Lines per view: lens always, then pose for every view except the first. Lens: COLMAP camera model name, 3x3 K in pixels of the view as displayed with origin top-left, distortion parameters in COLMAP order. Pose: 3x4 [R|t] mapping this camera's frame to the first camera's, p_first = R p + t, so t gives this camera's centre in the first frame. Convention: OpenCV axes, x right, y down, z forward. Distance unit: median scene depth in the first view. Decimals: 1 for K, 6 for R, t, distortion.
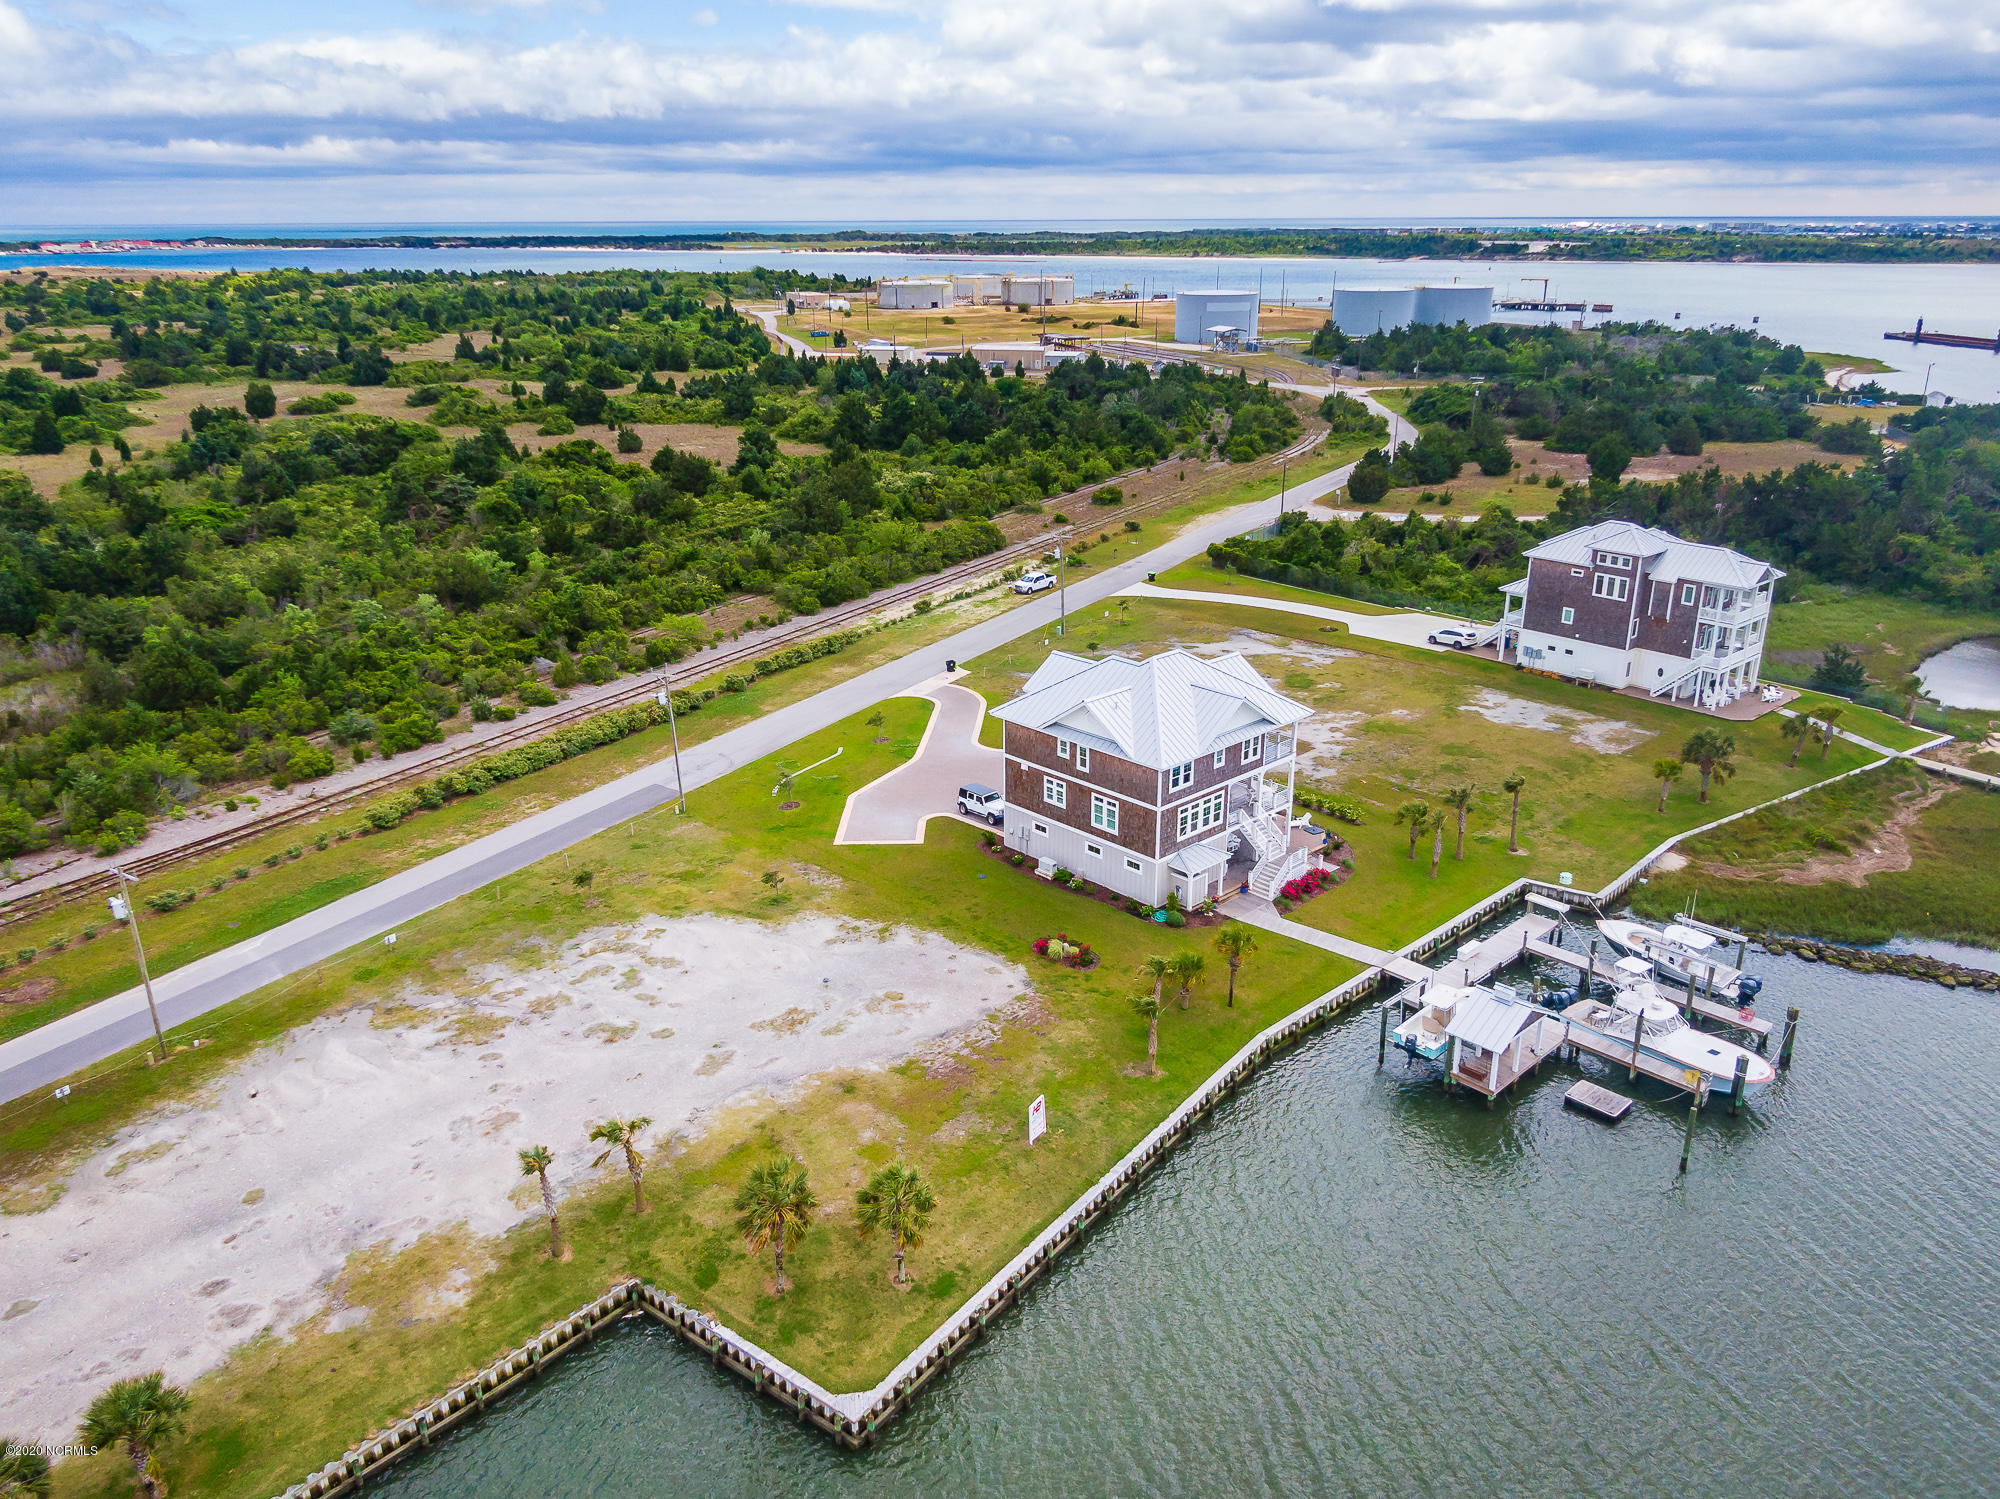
lens RADIAL K [[1450.2, 0, 1006.0], [0, 1450.2, 771.3], [0, 0, 1]] dist [0.041100, -0.054807]
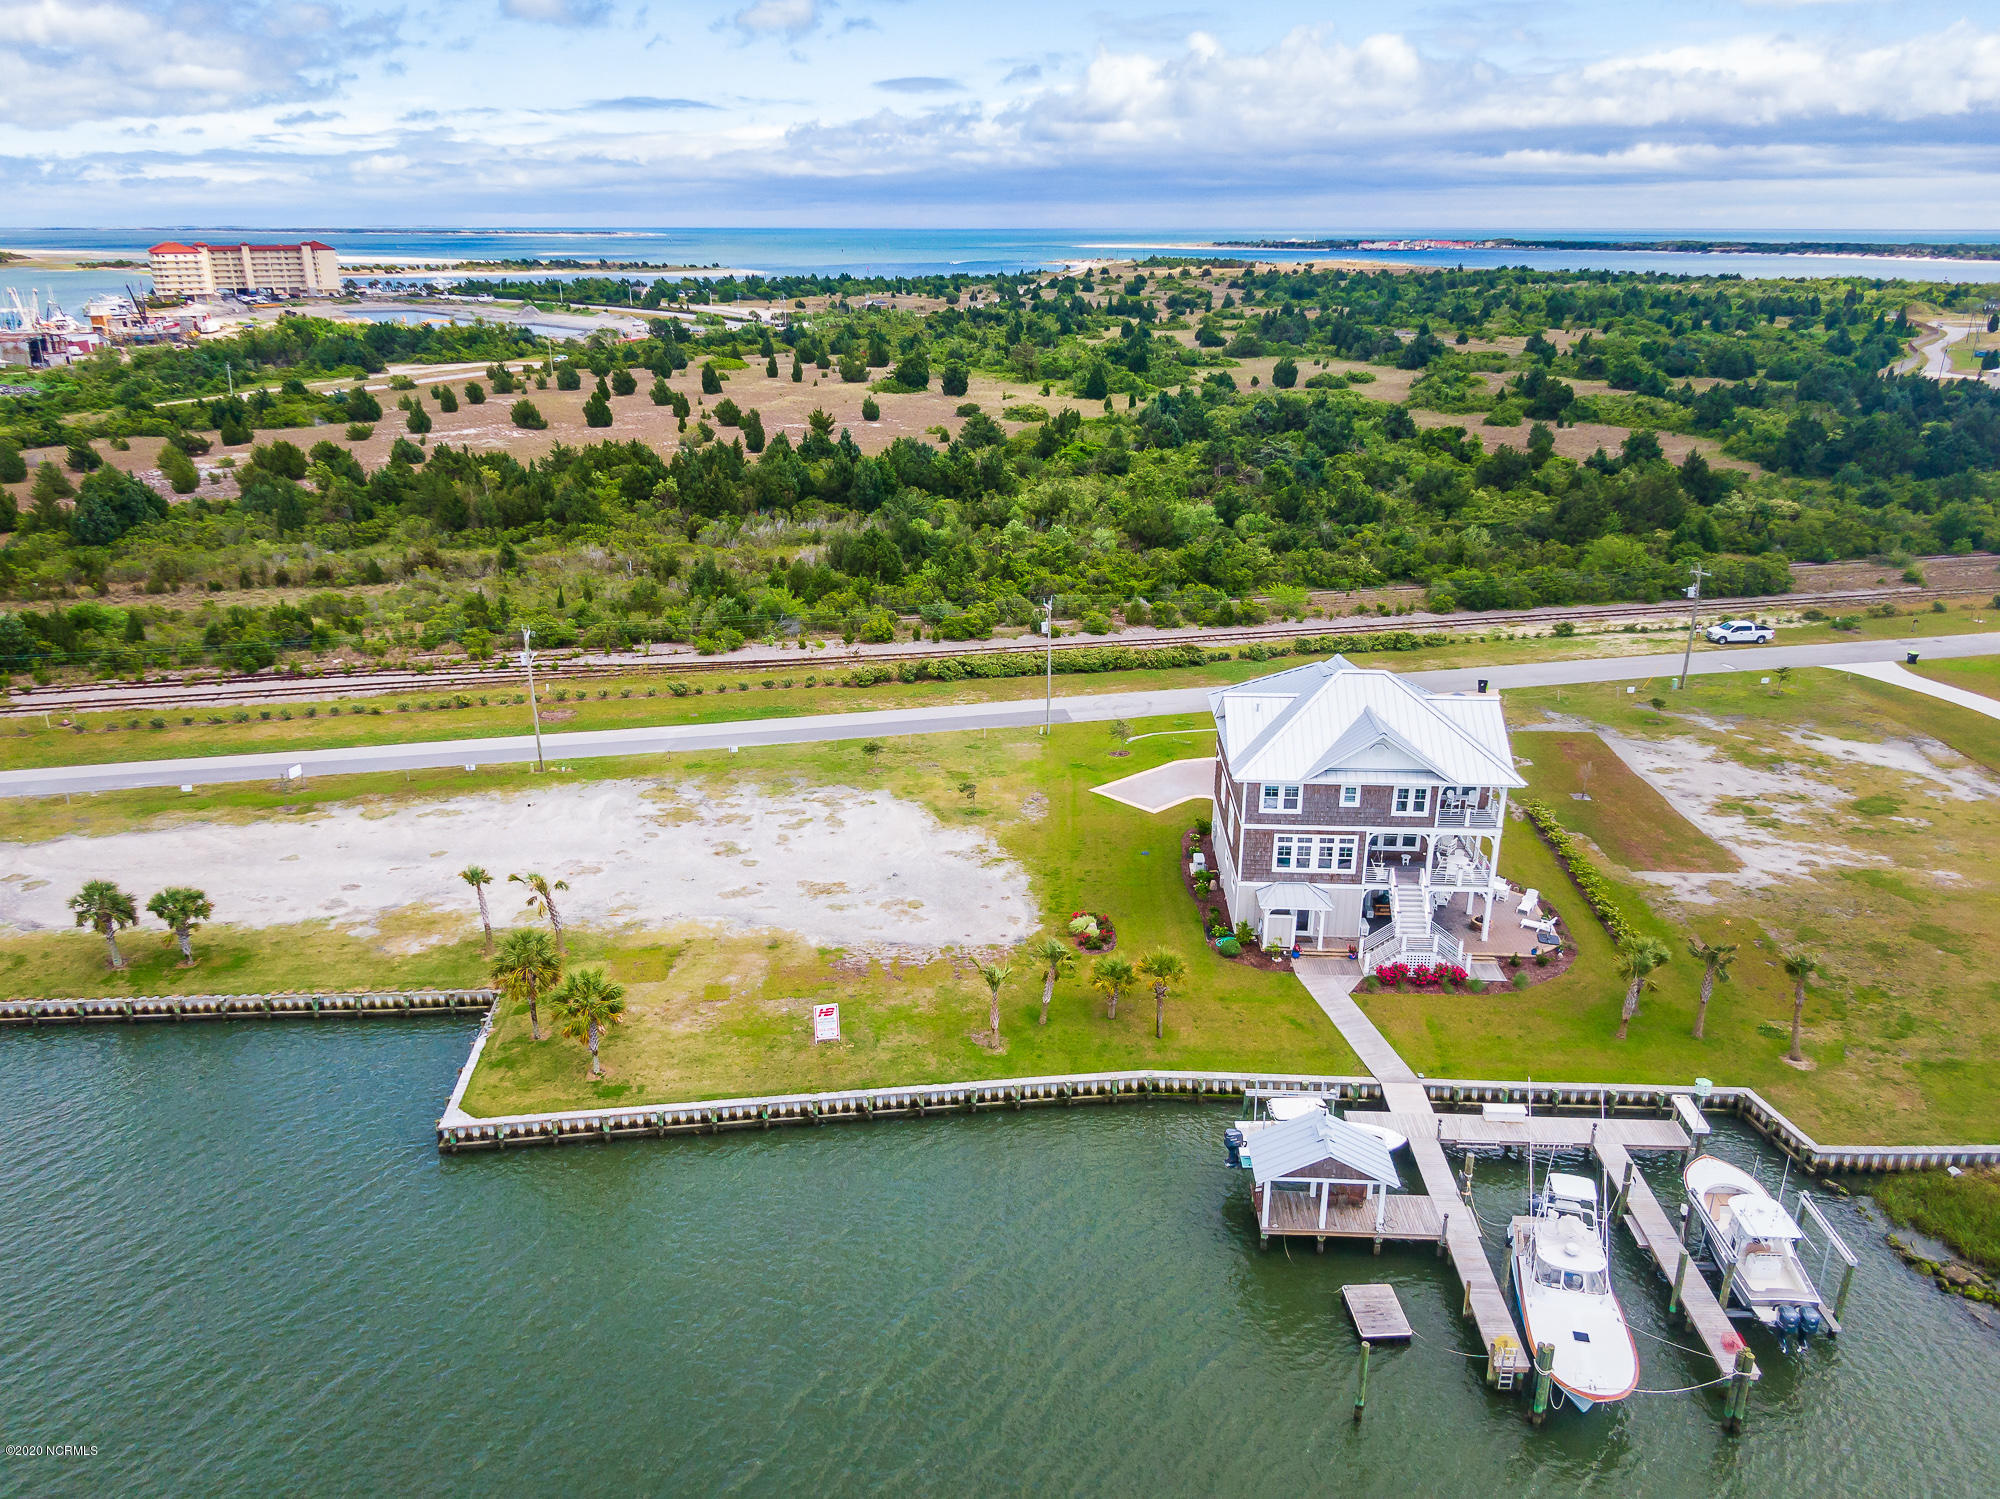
lens RADIAL K [[1432.3, 0, 1006.5], [0, 1432.3, 747.4], [0, 0, 1]] dist [0.050871, -0.076667]
pose [[0.687331, 0.250281, -0.681862, 0.301693], [-0.260301, 0.961281, 0.090454, -0.031714], [0.678100, 0.115317, 0.725866, 0.122295]]
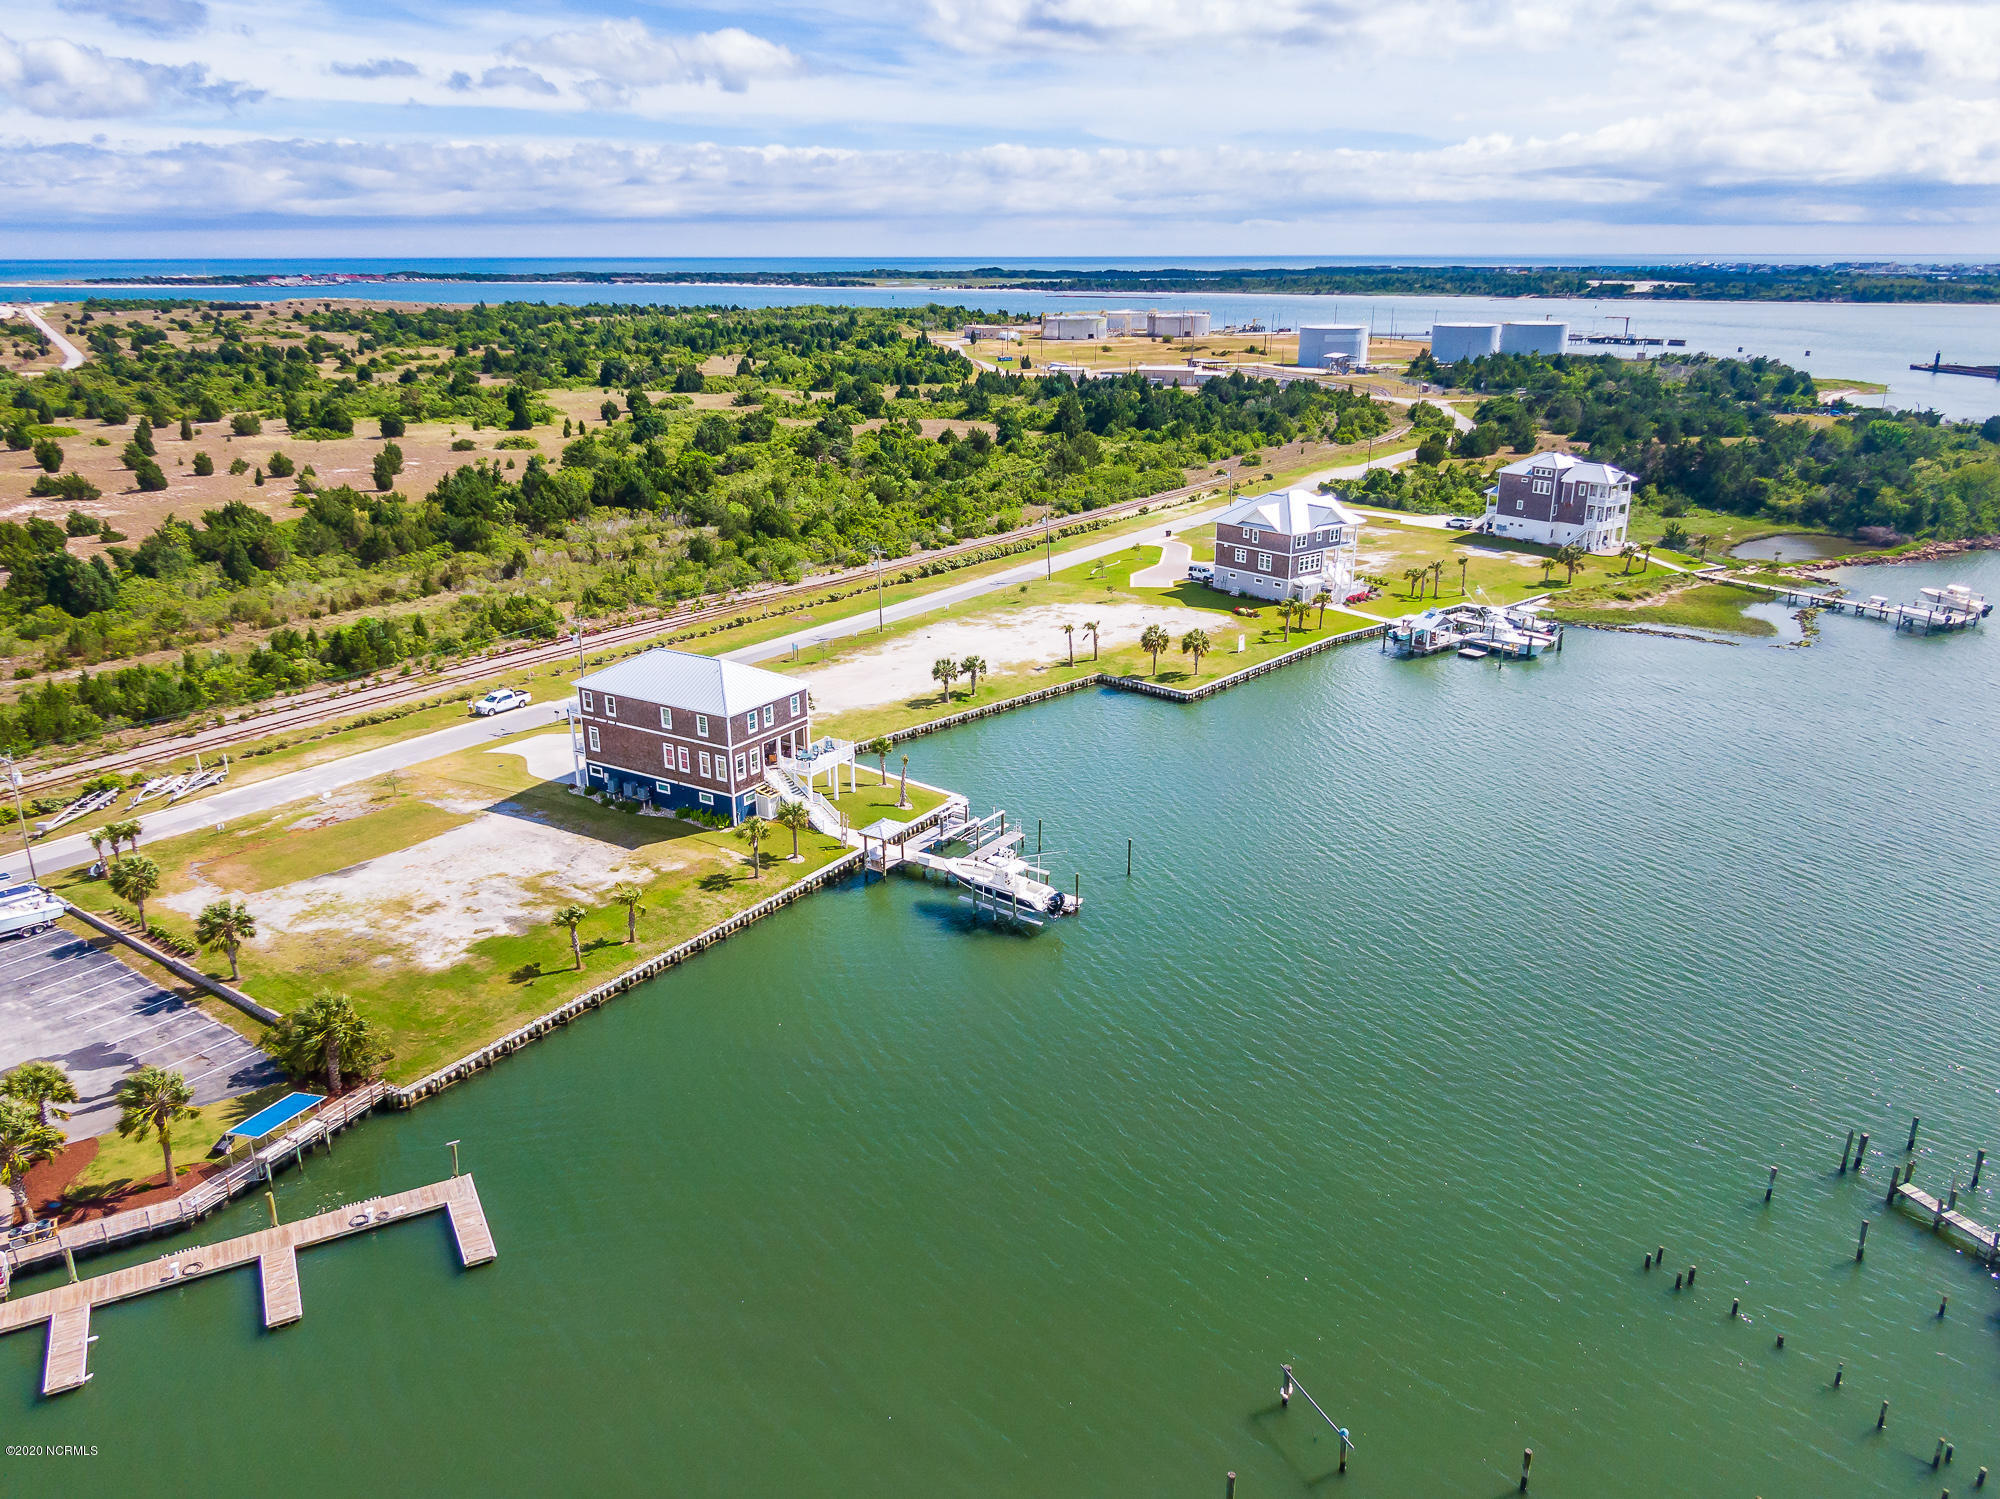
lens RADIAL K [[1457.0, 0, 1008.9], [0, 1457.0, 750.4], [0, 0, 1]] dist [0.040278, -0.063495]
pose [[0.997055, 0.026509, -0.071961, -0.077560], [-0.029027, 0.998994, -0.034172, 0.205966], [0.070983, 0.036160, 0.996822, -0.620614]]
